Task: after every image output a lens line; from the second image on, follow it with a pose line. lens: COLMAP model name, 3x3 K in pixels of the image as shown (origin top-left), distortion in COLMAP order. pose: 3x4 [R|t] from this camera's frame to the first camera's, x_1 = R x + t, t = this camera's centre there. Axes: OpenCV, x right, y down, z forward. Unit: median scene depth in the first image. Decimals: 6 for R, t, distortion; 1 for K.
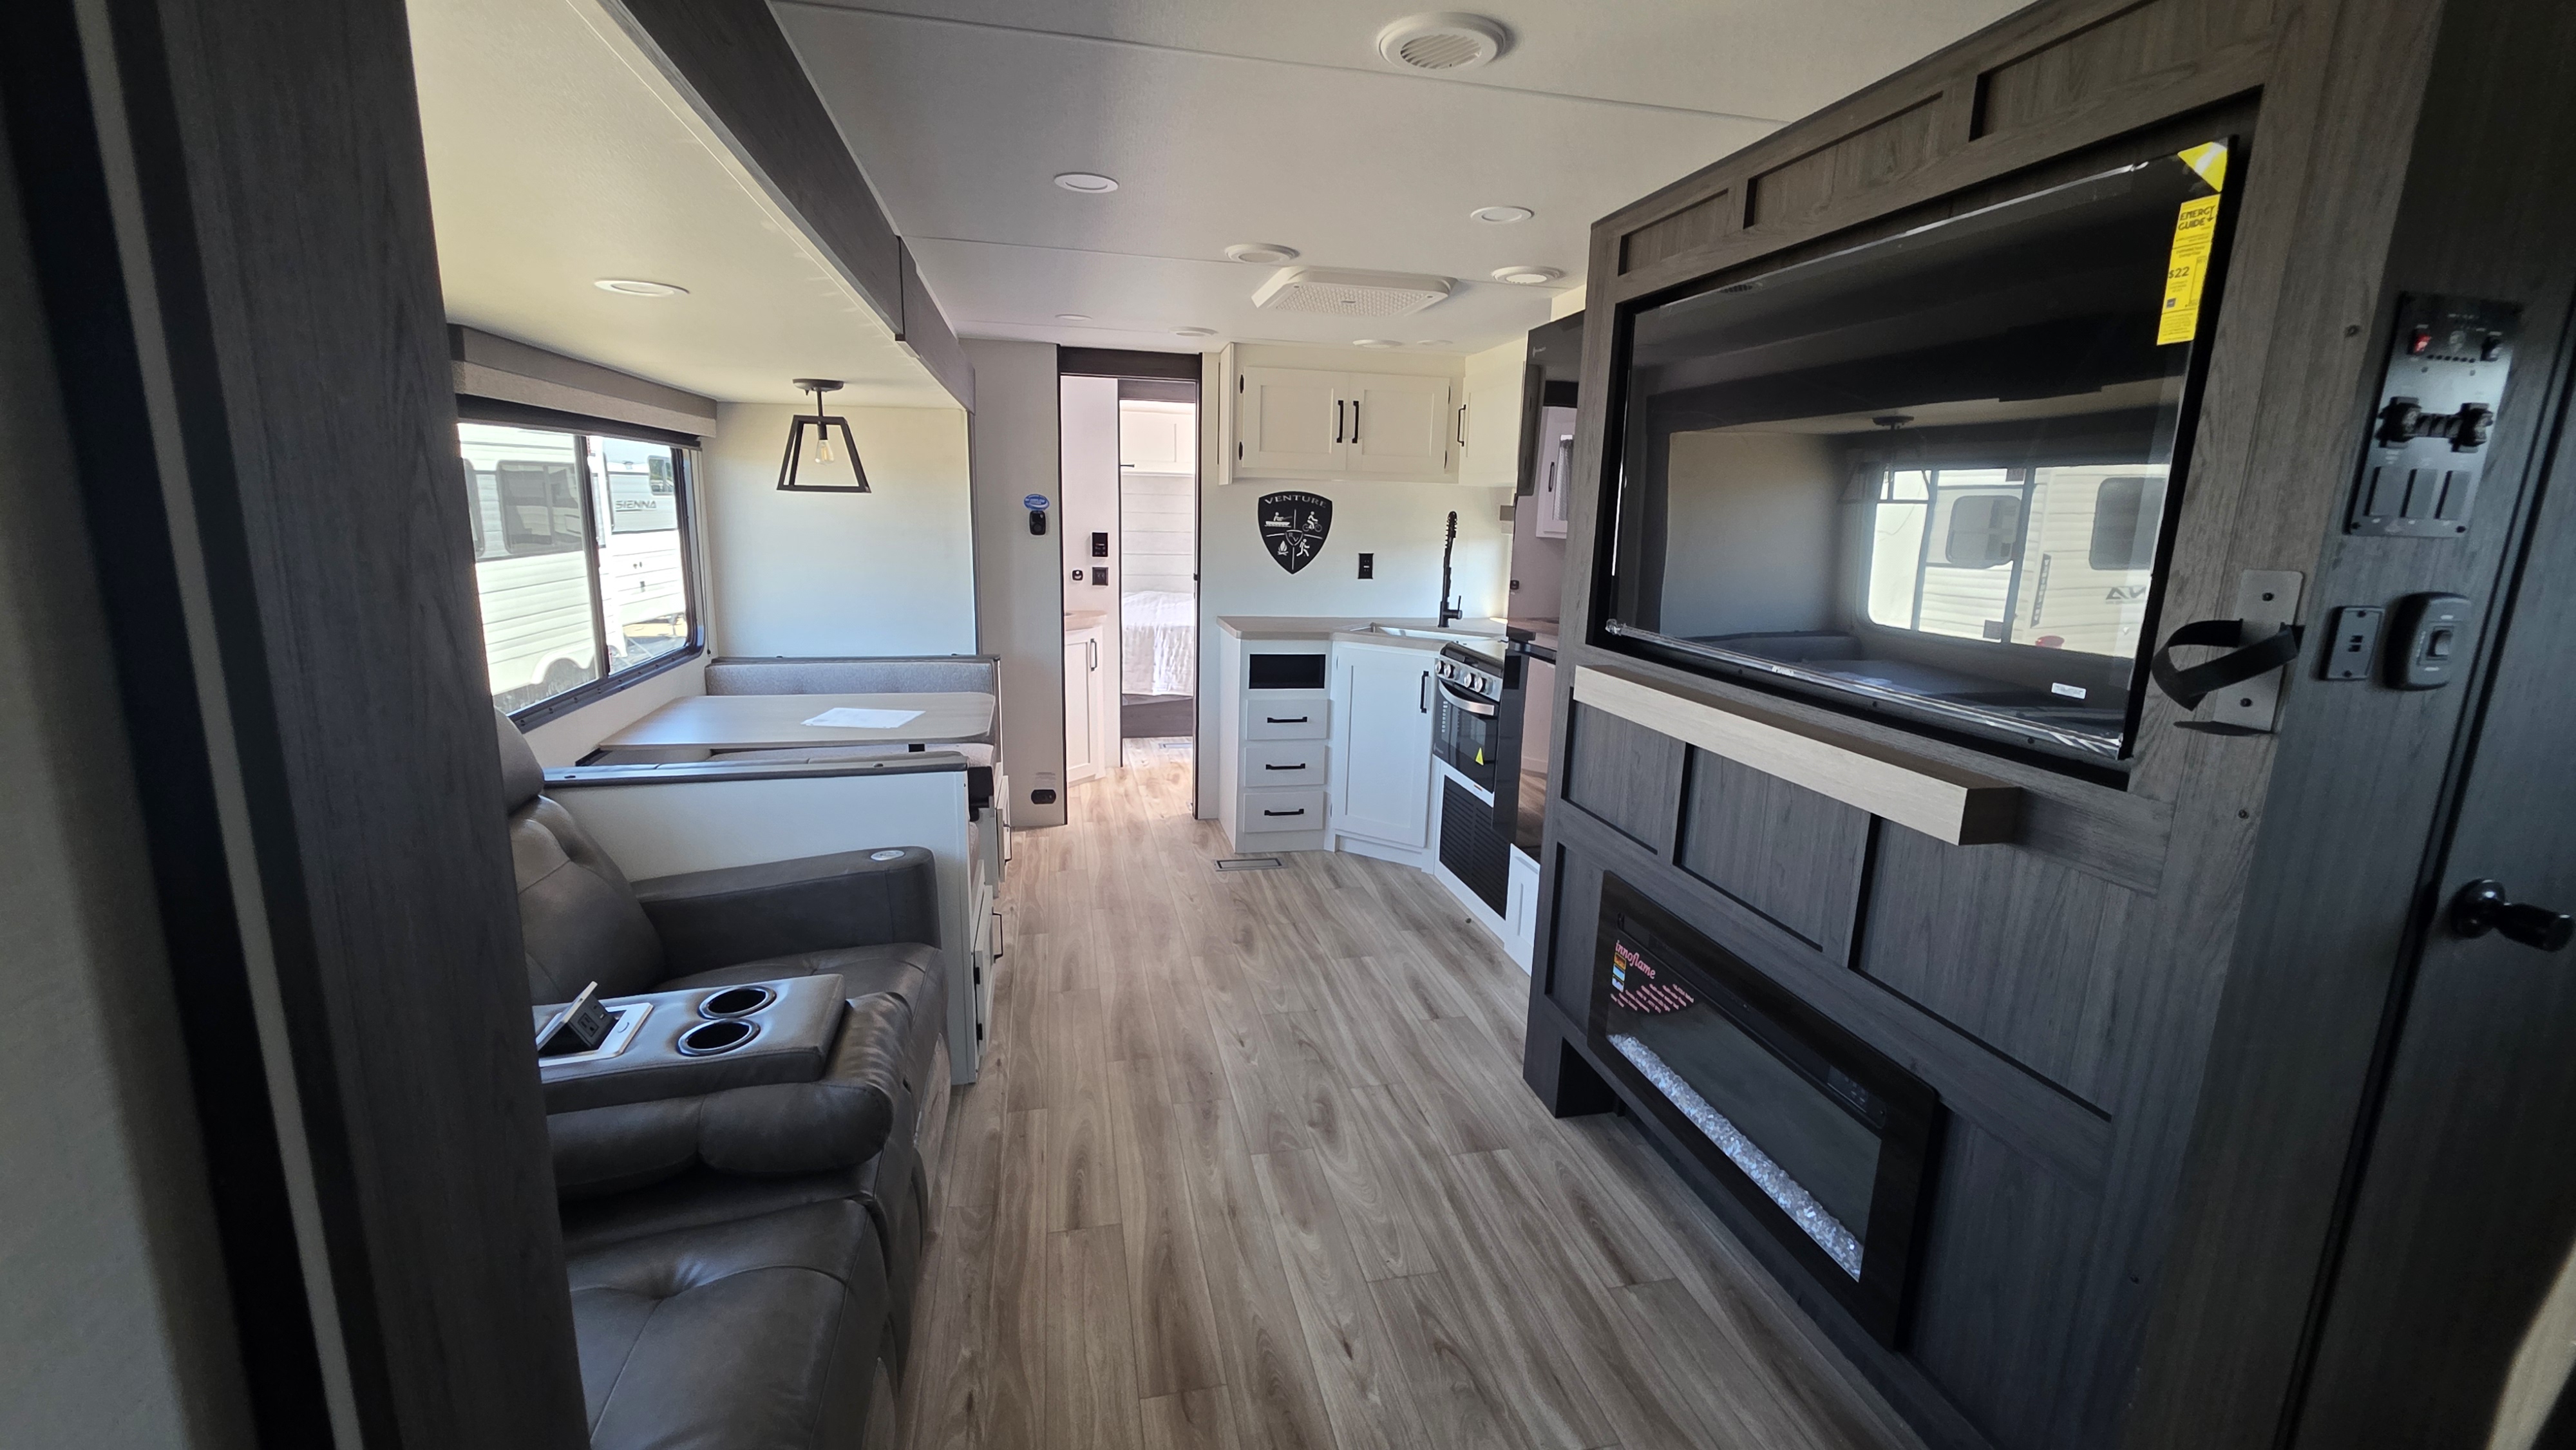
lens RADIAL K [[1040.2, 0, 1294.9], [0, 1040.2, 715.2], [0, 0, 1]] dist [0.003600, -0.000948]
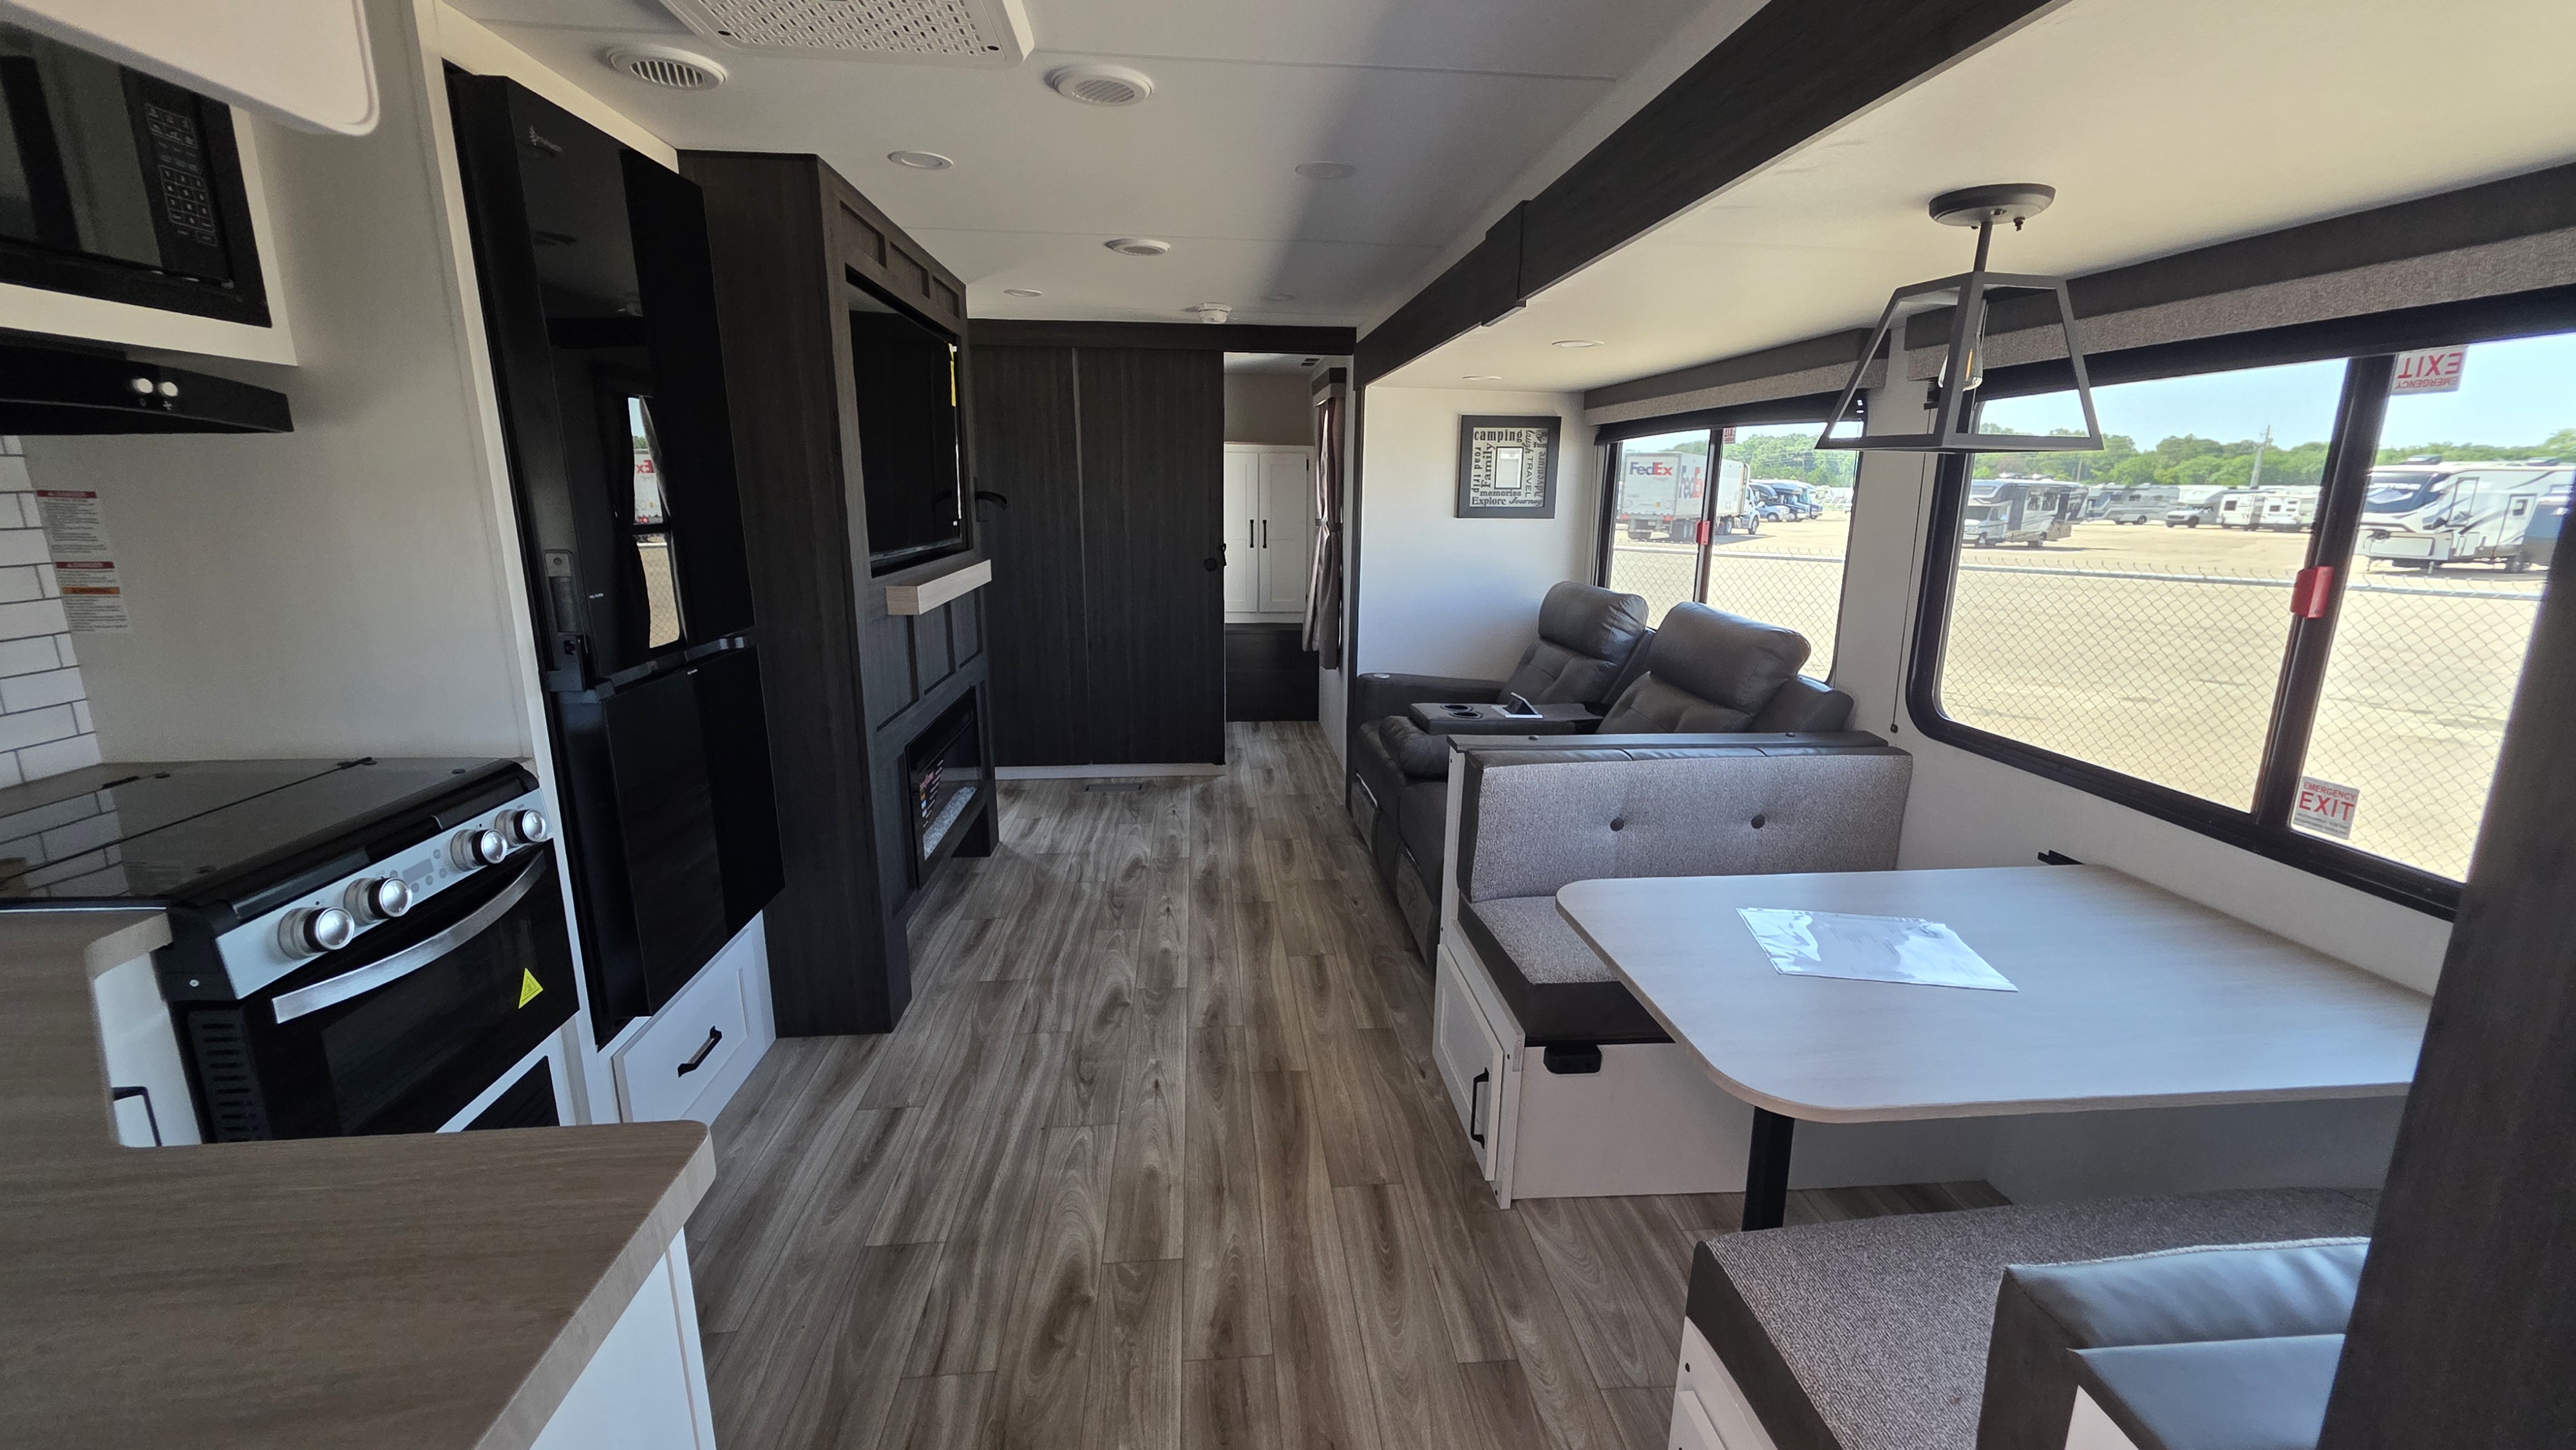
lens RADIAL K [[1040.2, 0, 1318.7], [0, 1040.2, 717.3], [0, 0, 1]] dist [0.003600, -0.000948]
pose [[-0.993071, -0.066164, 0.097123, -0.307454], [-0.020744, 0.912164, 0.409301, -0.399953], [-0.115673, 0.404450, -0.907215, 2.034646]]
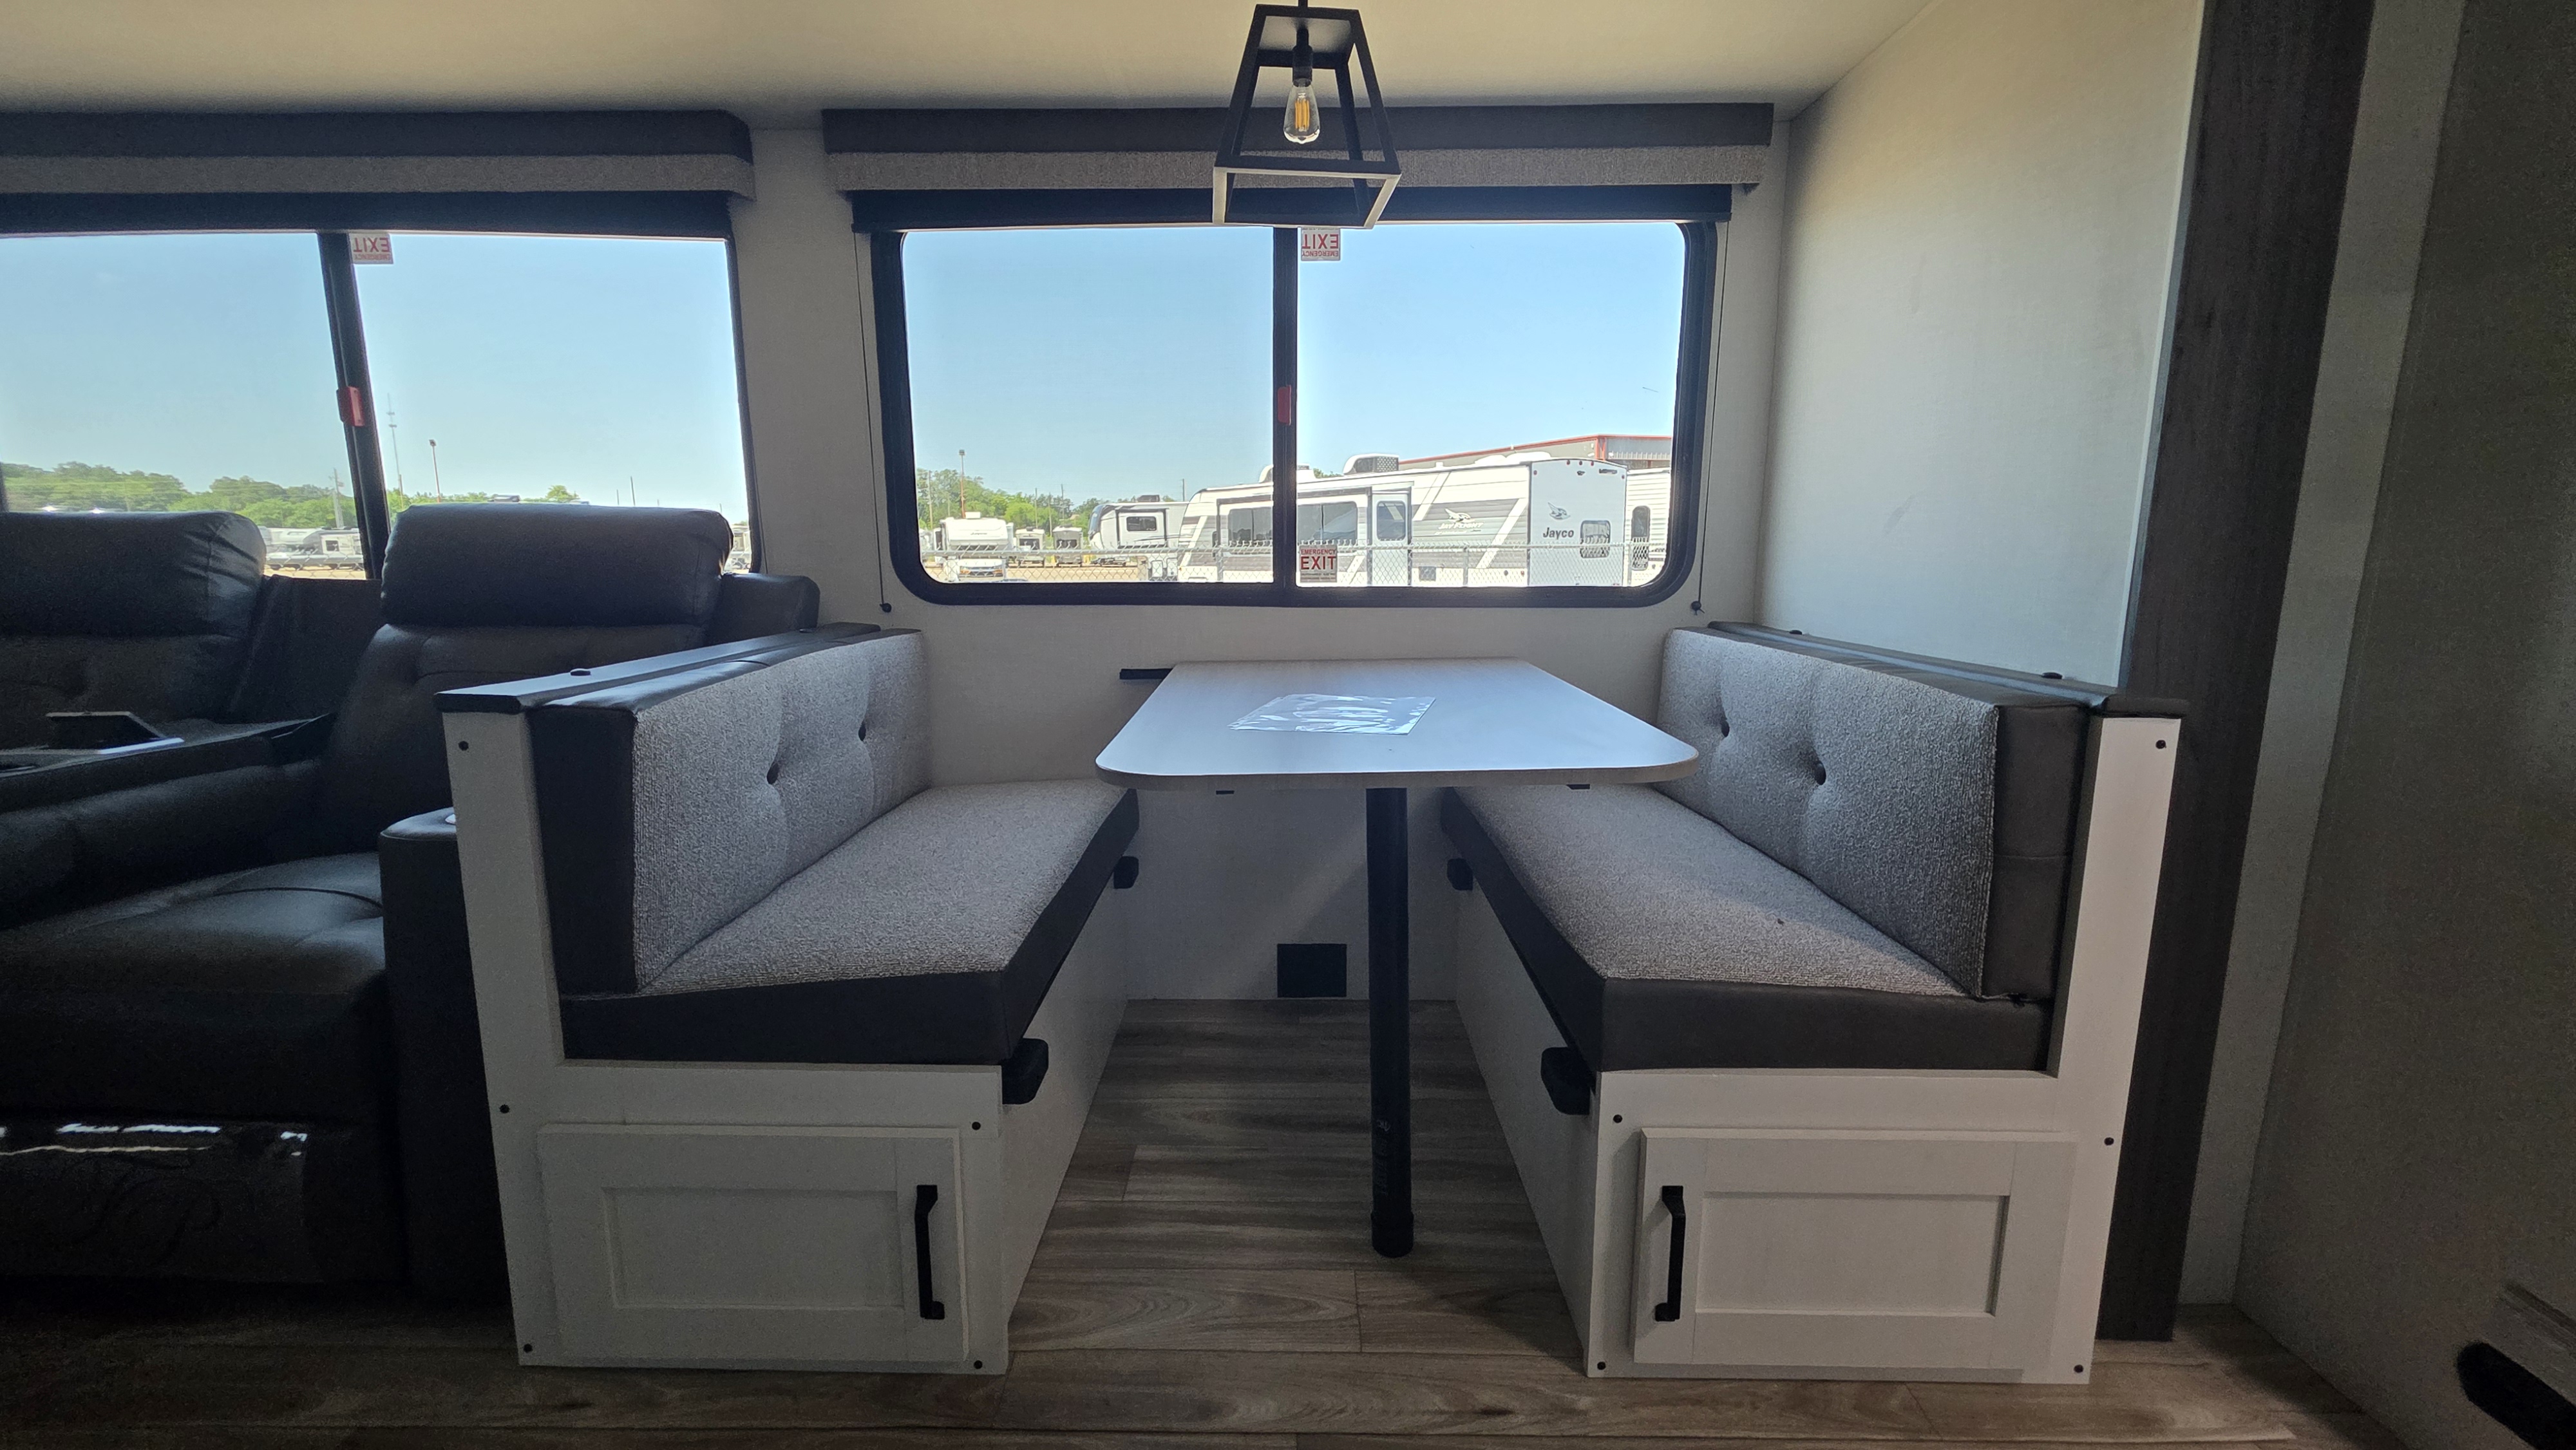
lens RADIAL K [[1040.2, 0, 1263.9], [0, 1040.2, 713.7], [0, 0, 1]] dist [0.003600, -0.000948]
pose [[-0.237903, 0.131332, -0.962369, 0.041081], [-0.197807, 0.963501, 0.180385, -0.107096], [0.950934, 0.233277, -0.203241, 1.533992]]
